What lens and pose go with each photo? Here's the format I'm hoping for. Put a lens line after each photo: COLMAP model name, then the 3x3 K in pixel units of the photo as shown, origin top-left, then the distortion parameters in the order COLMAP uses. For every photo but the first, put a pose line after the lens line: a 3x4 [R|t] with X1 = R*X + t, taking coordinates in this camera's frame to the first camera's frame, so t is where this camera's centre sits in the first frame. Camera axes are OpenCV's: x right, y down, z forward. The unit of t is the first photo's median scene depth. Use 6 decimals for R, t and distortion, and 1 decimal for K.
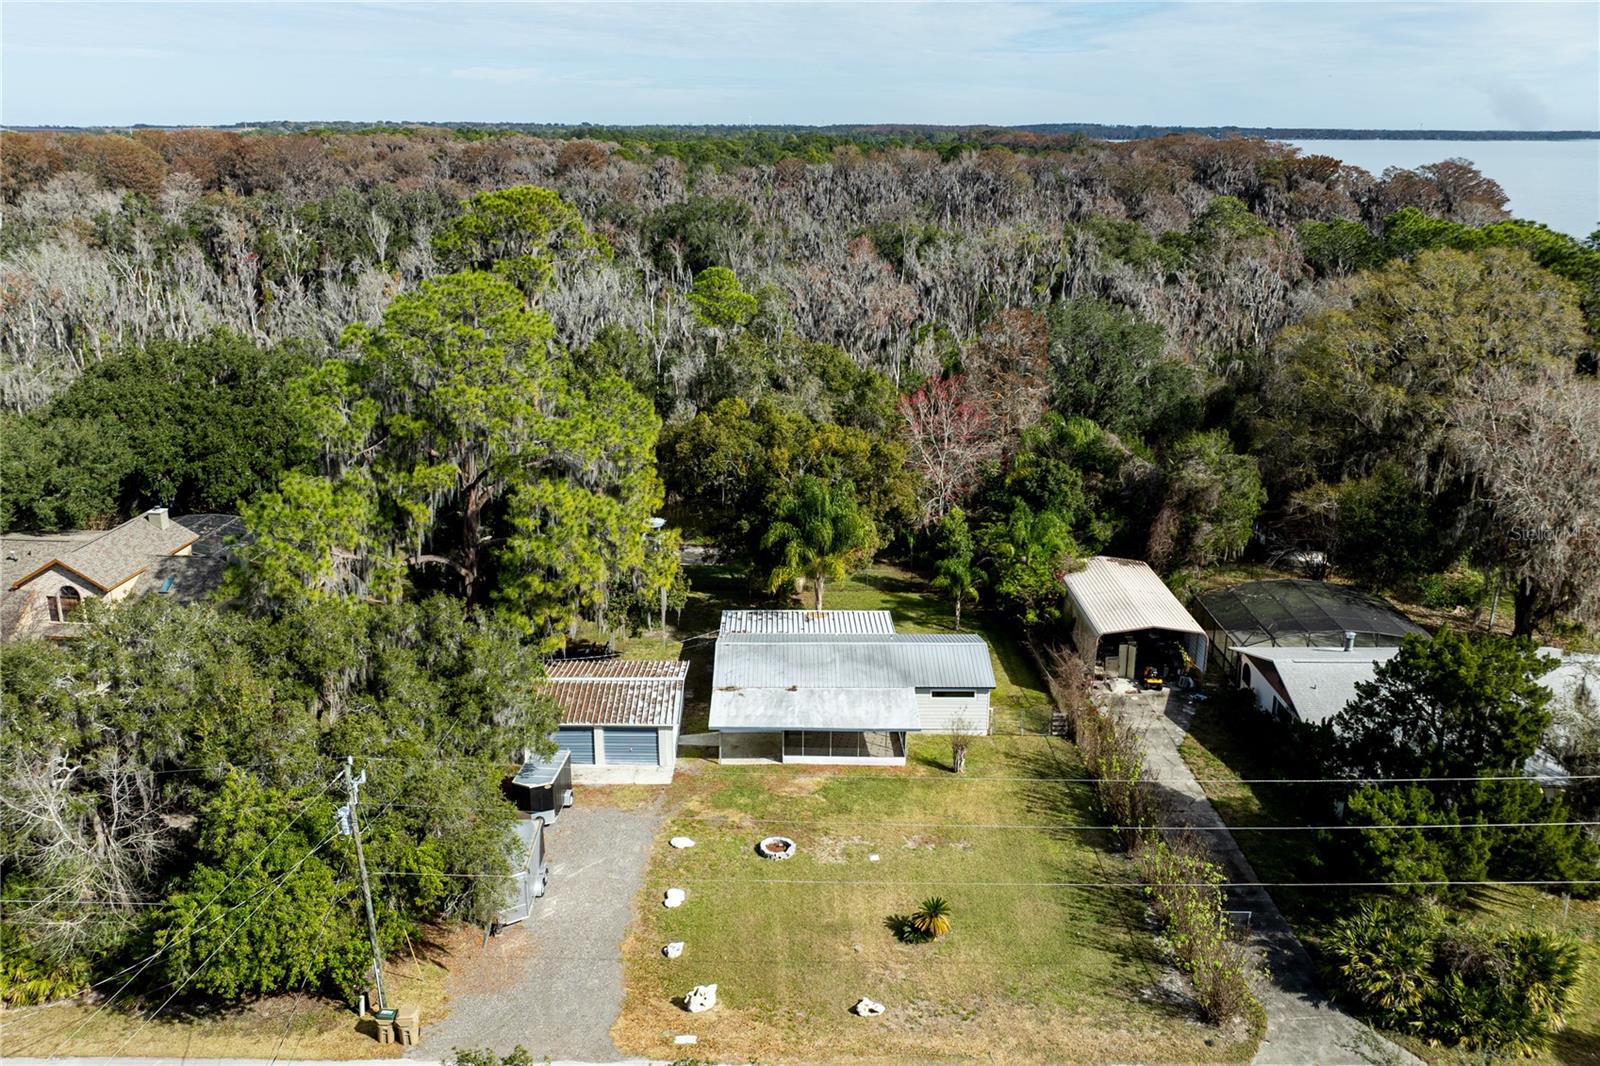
lens RADIAL K [[1342.3, 0, 786.8], [0, 1342.3, 528.6], [0, 0, 1]] dist [-0.016435, -0.018189]
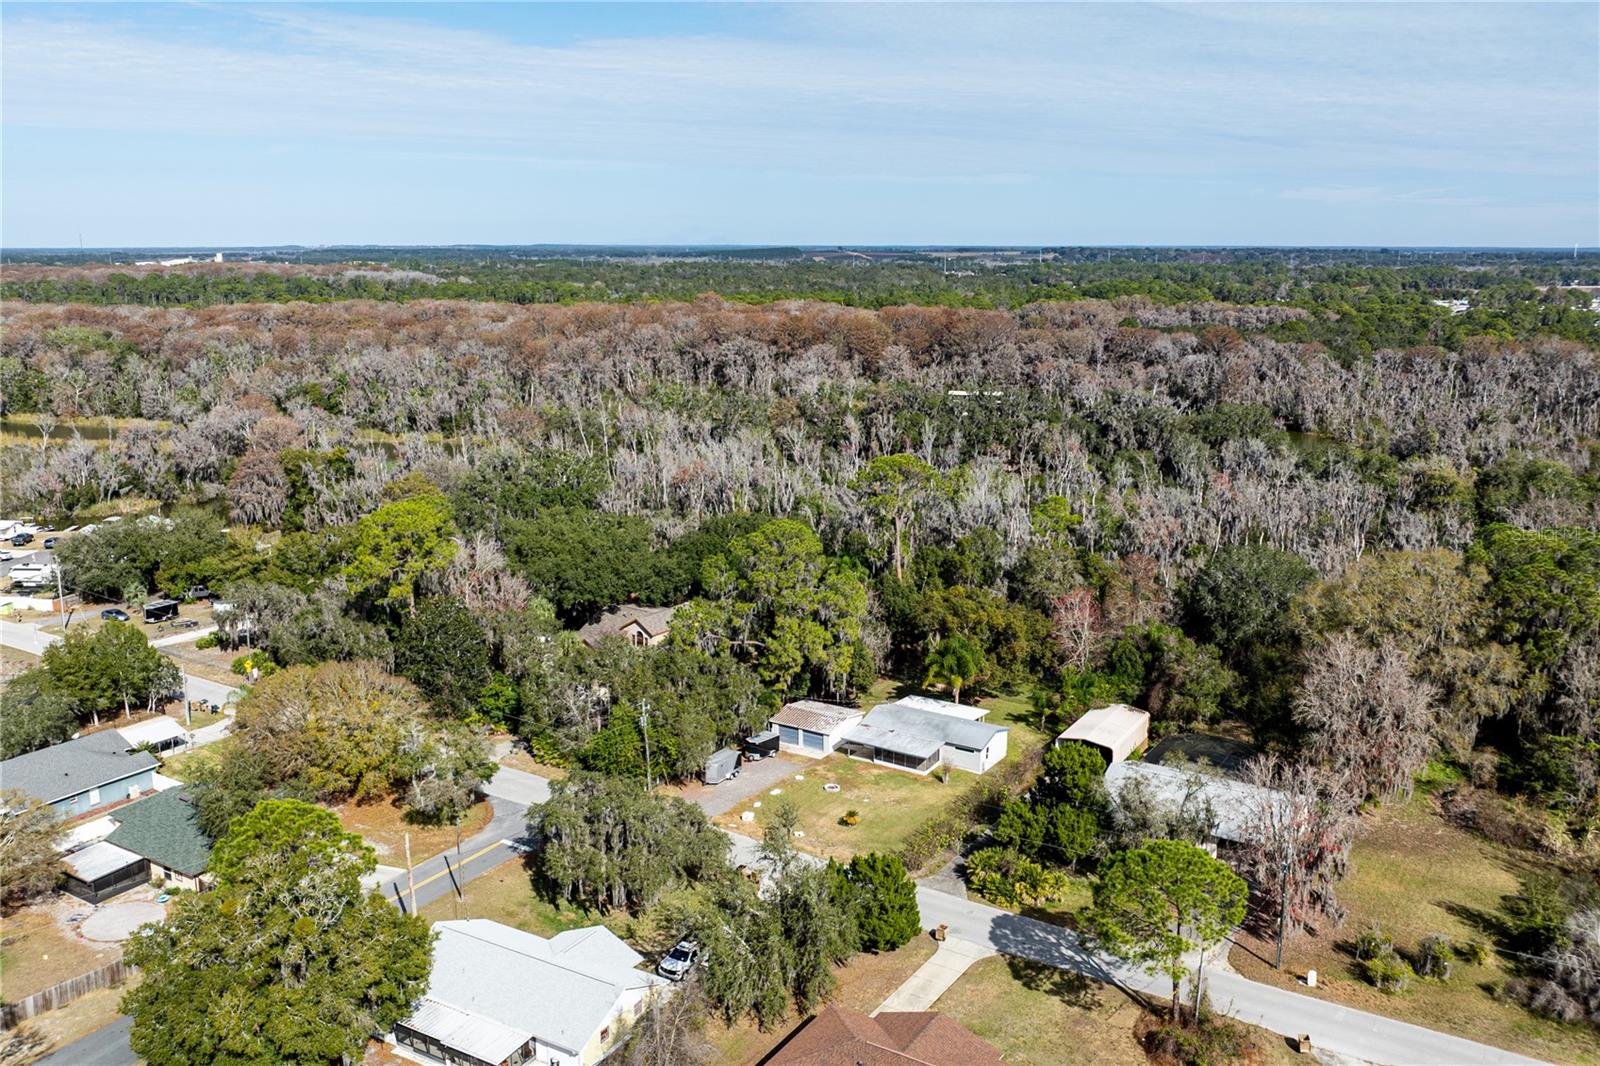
lens RADIAL K [[1342.3, 0, 803.4], [0, 1342.3, 530.8], [0, 0, 1]] dist [-0.016435, -0.018189]
pose [[0.846201, 0.111113, -0.521150, 0.935684], [-0.152005, 0.987716, -0.036225, -0.092359], [0.510723, 0.109871, 0.852696, -0.888668]]
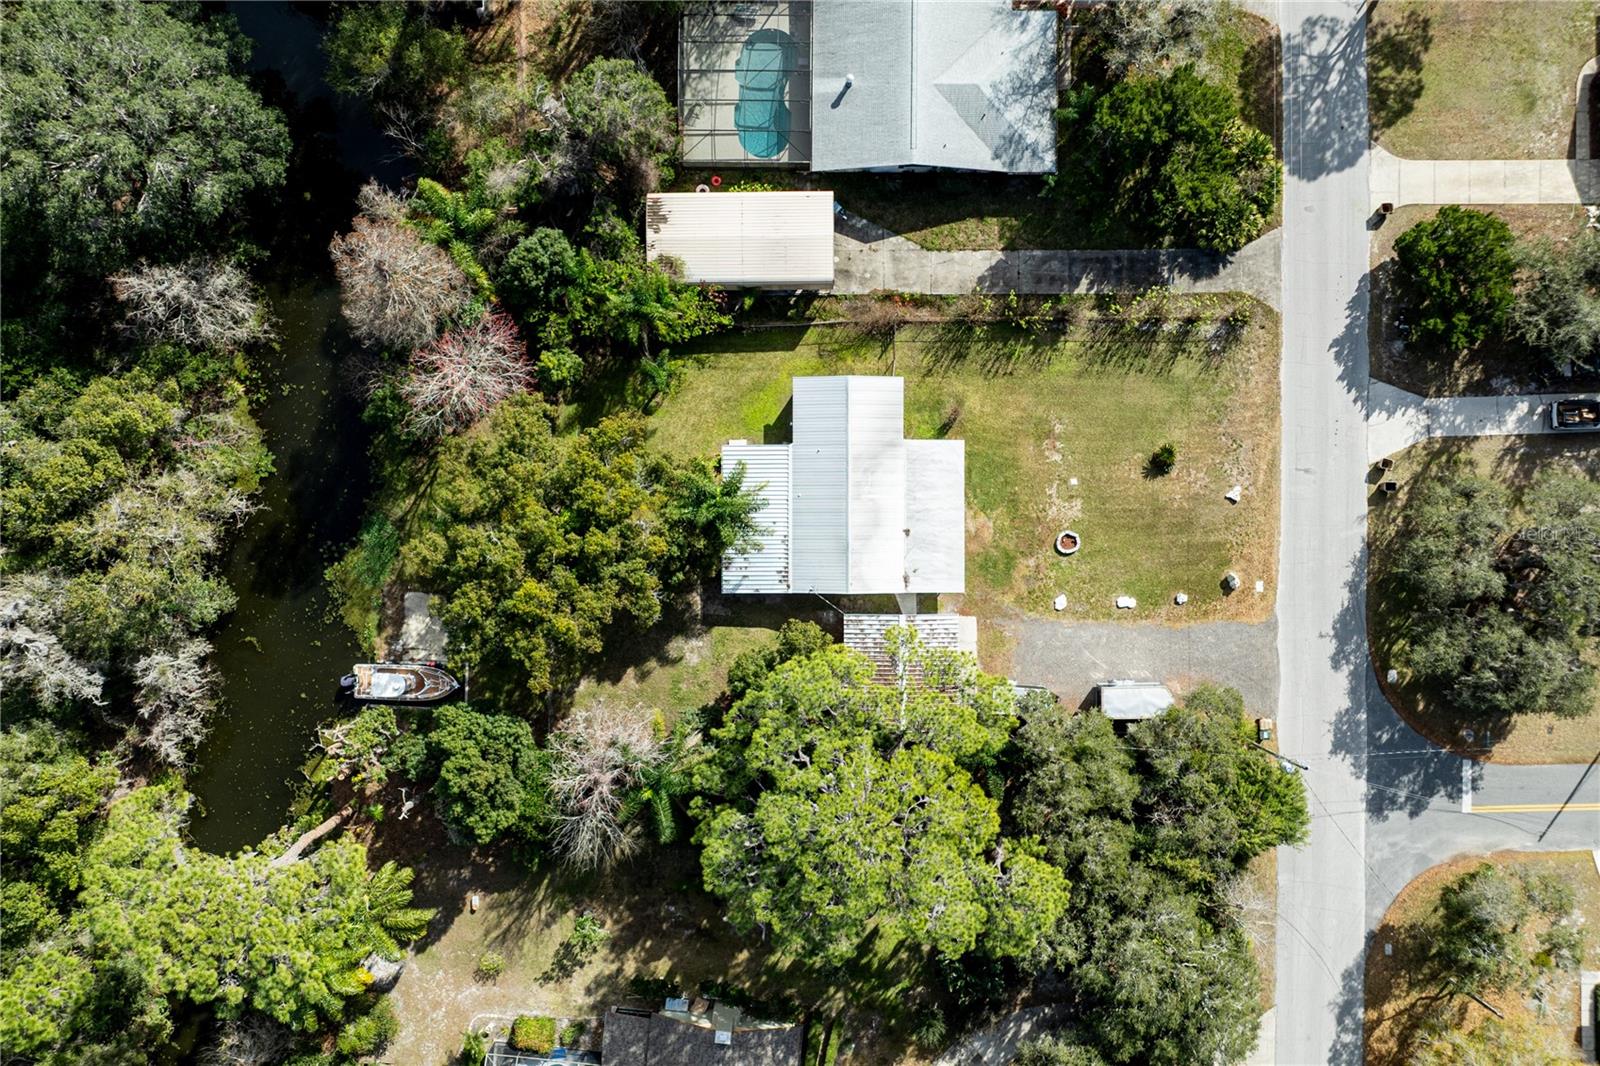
lens RADIAL K [[1342.3, 0, 799.4], [0, 1342.3, 534.3], [0, 0, 1]] dist [-0.016435, -0.018189]
pose [[0.000169, -0.999932, -0.011660, 0.017612], [0.295391, -0.011090, 0.955312, -1.155042], [-0.955376, -0.003606, 0.295369, 0.703161]]
